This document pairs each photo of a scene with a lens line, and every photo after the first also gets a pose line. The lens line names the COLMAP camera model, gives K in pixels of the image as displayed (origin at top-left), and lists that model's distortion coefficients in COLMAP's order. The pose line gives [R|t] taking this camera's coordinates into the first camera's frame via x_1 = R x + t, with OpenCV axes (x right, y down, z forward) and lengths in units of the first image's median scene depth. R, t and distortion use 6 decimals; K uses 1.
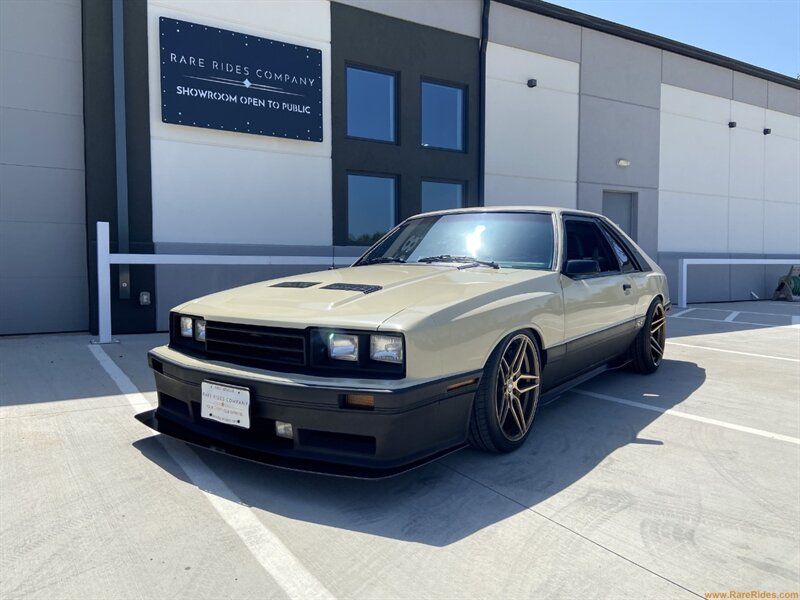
lens RADIAL K [[602.2, 0, 399.1], [0, 602.2, 289.5], [0, 0, 1]] dist [0.086886, -0.092977]
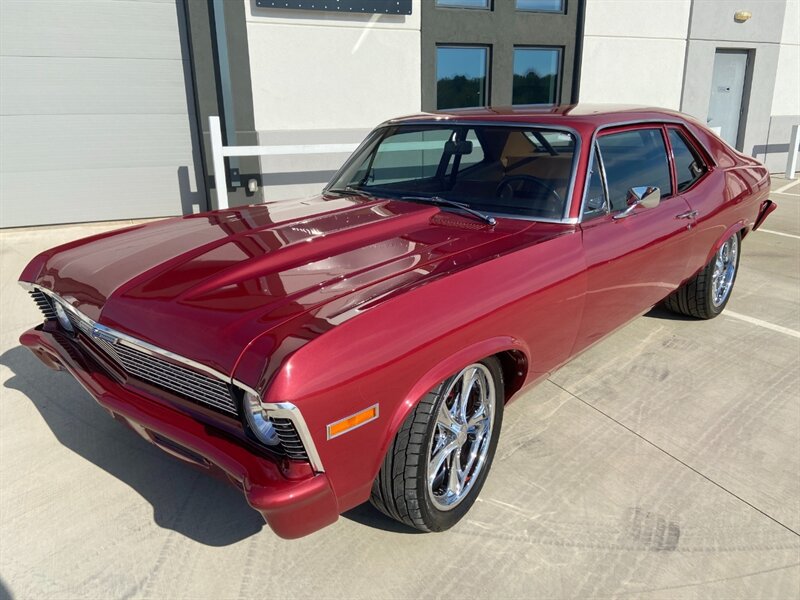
lens RADIAL K [[602.2, 0, 392.8], [0, 602.2, 296.9], [0, 0, 1]] dist [0.086886, -0.092977]
pose [[0.990961, 0.023233, -0.132125, -0.019682], [0.010690, 0.968082, 0.250404, -0.057072], [0.133726, -0.249553, 0.959083, -0.054019]]
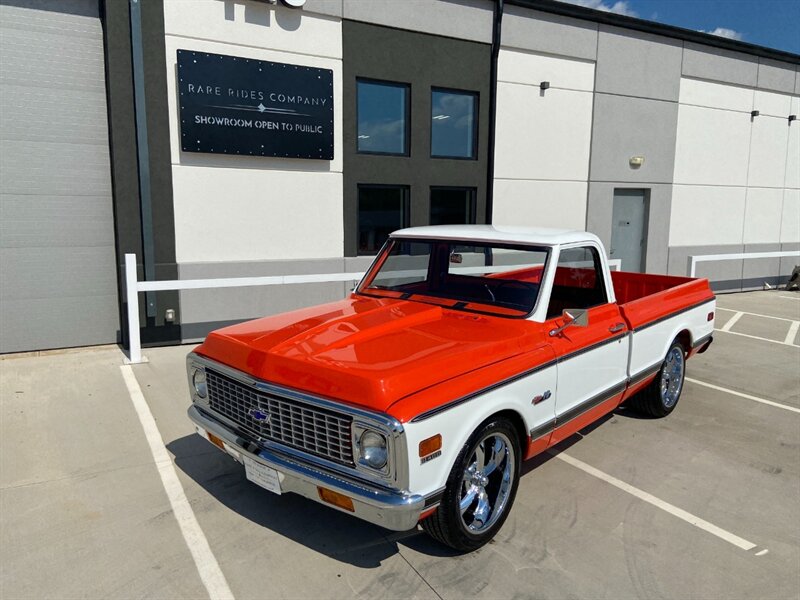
lens RADIAL K [[602.2, 0, 398.2], [0, 602.2, 292.0], [0, 0, 1]] dist [0.086886, -0.092977]
pose [[0.998745, 0.015130, -0.047743, 0.040699], [-0.010495, 0.995338, 0.095877, -0.127573], [0.048971, -0.095255, 0.994248, -0.059330]]
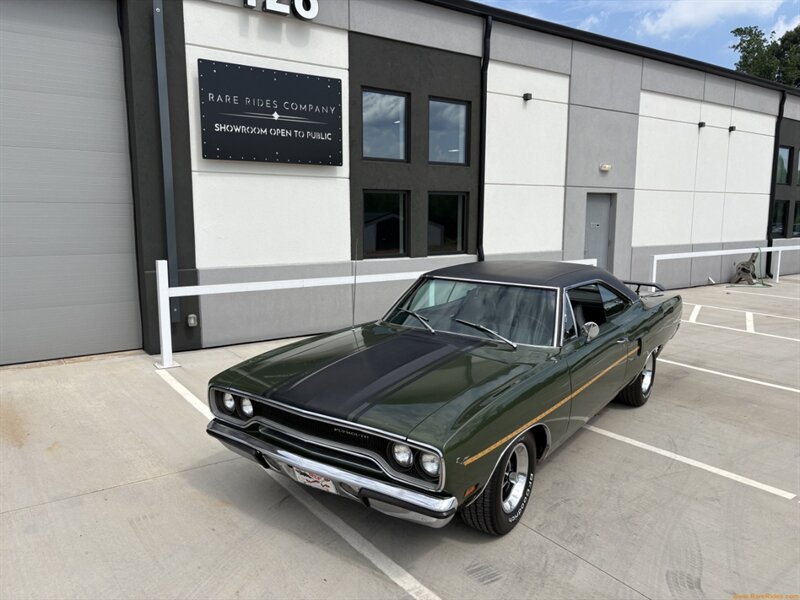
lens RADIAL K [[602.2, 0, 402.6], [0, 602.2, 298.4], [0, 0, 1]] dist [0.086886, -0.092977]
pose [[0.997668, -0.005253, 0.068048, -0.102362], [-0.001825, 0.994624, 0.103537, -0.131096], [-0.068226, -0.103420, 0.992295, -0.115349]]
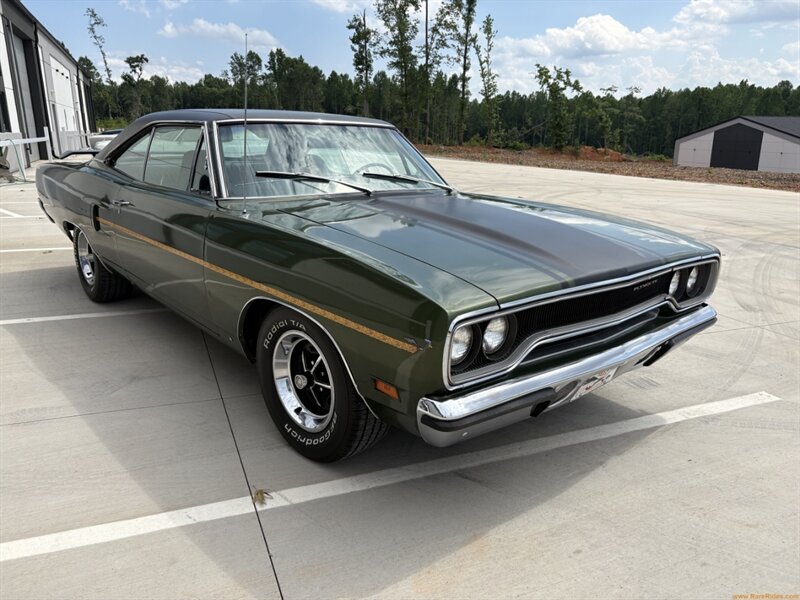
lens RADIAL K [[602.2, 0, 402.2], [0, 602.2, 301.4], [0, 0, 1]] dist [0.086886, -0.092977]
pose [[0.163249, -0.264799, 0.950385, -0.456705], [0.029356, 0.964185, 0.263602, -0.072199], [-0.986148, -0.015133, 0.165176, 0.393382]]
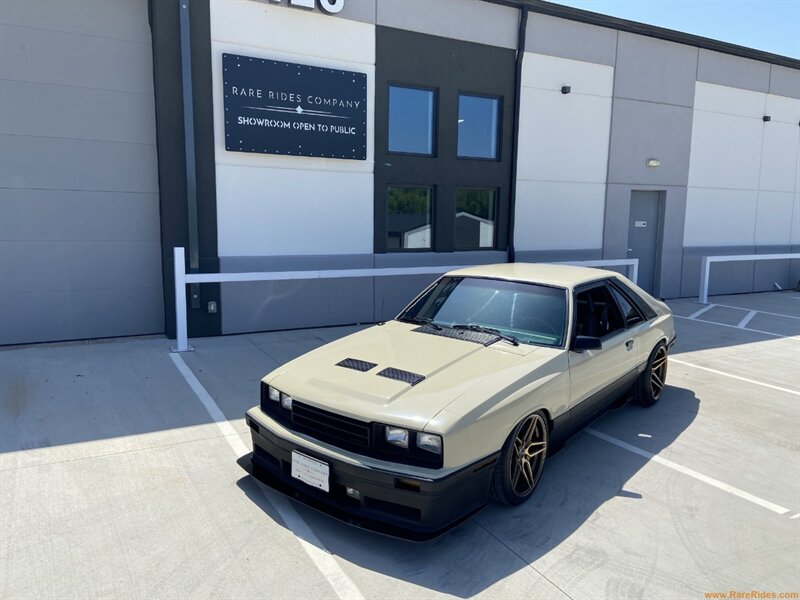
lens RADIAL K [[602.2, 0, 399.7], [0, 602.2, 290.6], [0, 0, 1]] dist [0.086886, -0.092977]
pose [[0.998570, 0.021782, -0.048823, -0.008930], [-0.017419, 0.995962, 0.088069, -0.115197], [0.050544, -0.087092, 0.994917, -0.107558]]
